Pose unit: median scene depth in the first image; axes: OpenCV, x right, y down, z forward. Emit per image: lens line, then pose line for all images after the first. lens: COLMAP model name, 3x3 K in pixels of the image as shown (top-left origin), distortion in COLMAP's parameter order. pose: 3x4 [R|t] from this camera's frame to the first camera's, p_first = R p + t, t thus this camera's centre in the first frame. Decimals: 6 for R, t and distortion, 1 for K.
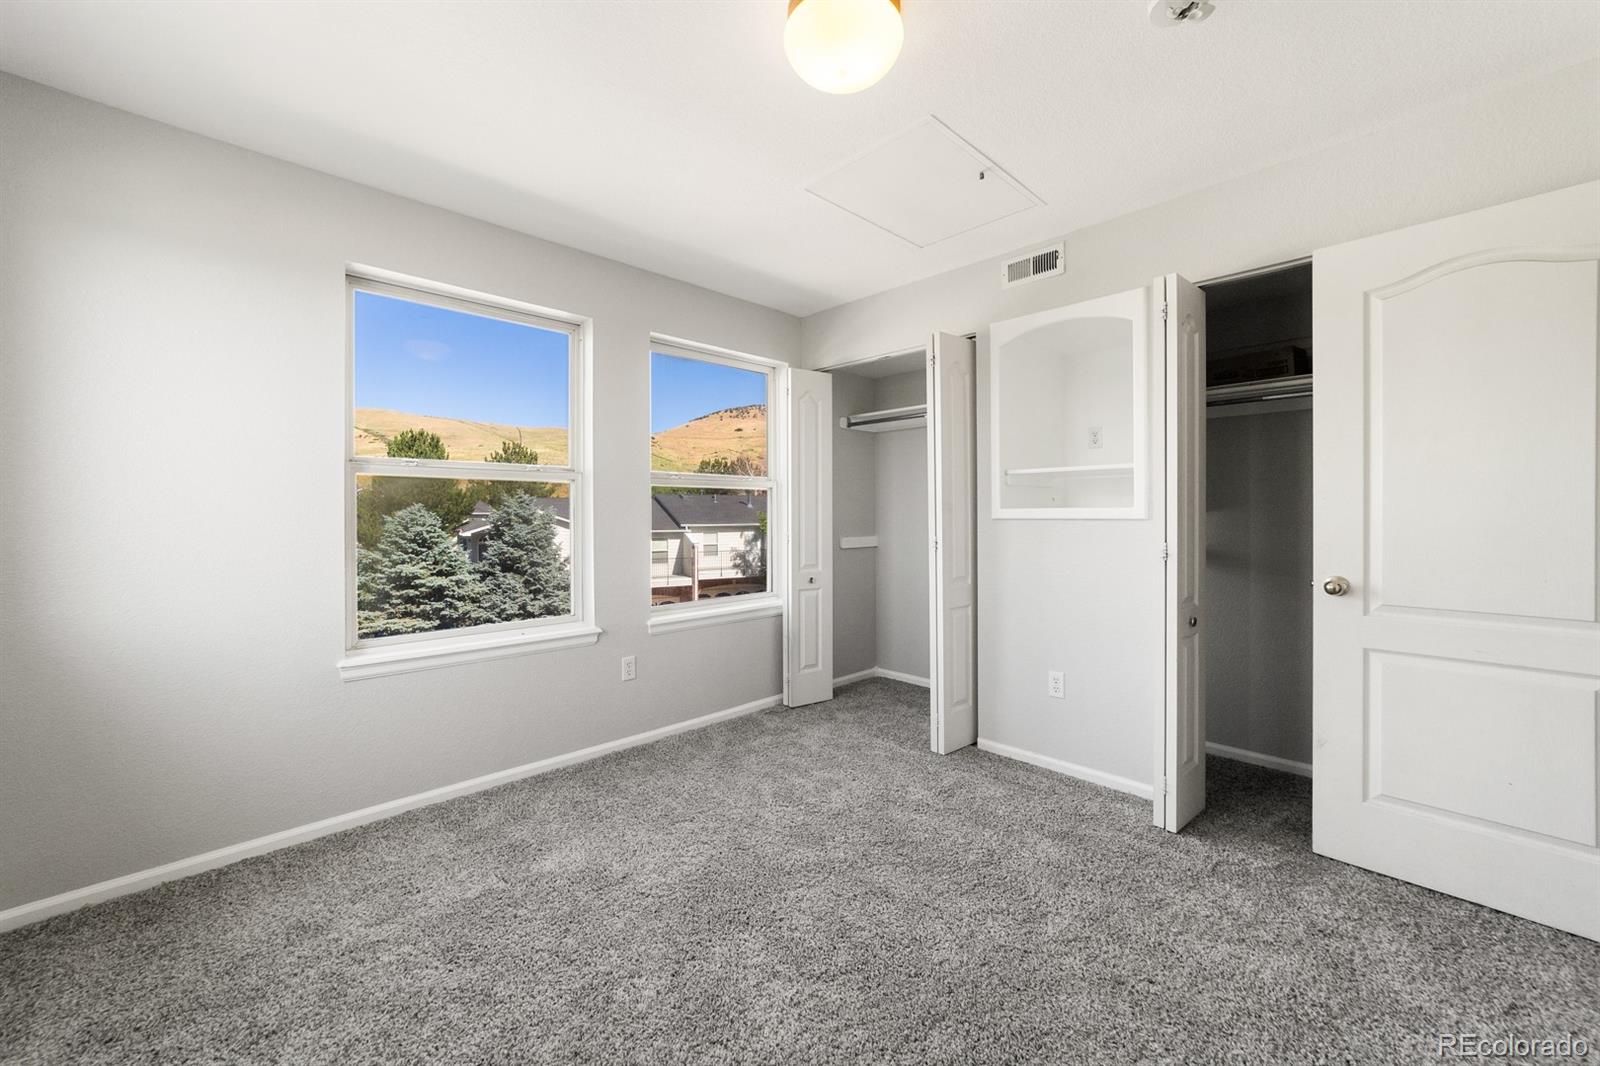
lens RADIAL K [[615.1, 0, 804.5], [0, 615.1, 518.6], [0, 0, 1]] dist [-0.019247, 0.008032]
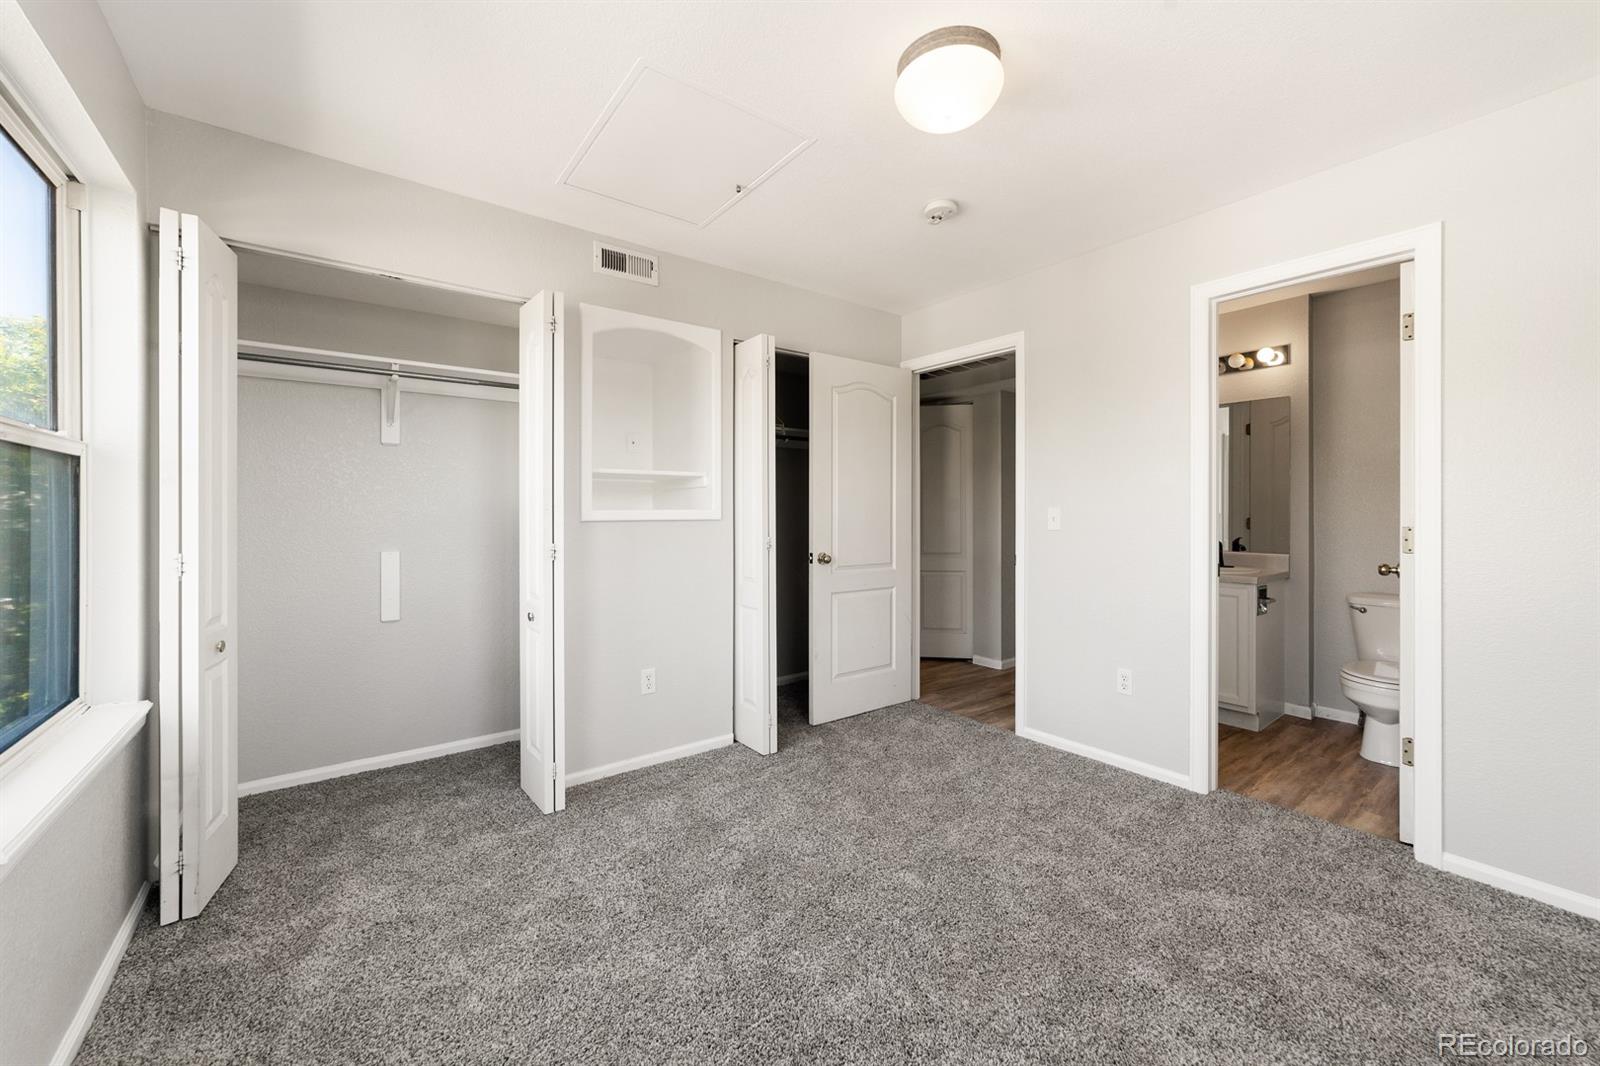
lens RADIAL K [[615.1, 0, 804.5], [0, 615.1, 518.6], [0, 0, 1]] dist [-0.019247, 0.008032]
pose [[0.121760, -0.001928, 0.992558, -0.666165], [0.013793, 0.999905, 0.000250, 0.001121], [-0.992464, 0.013660, 0.121775, 0.702525]]
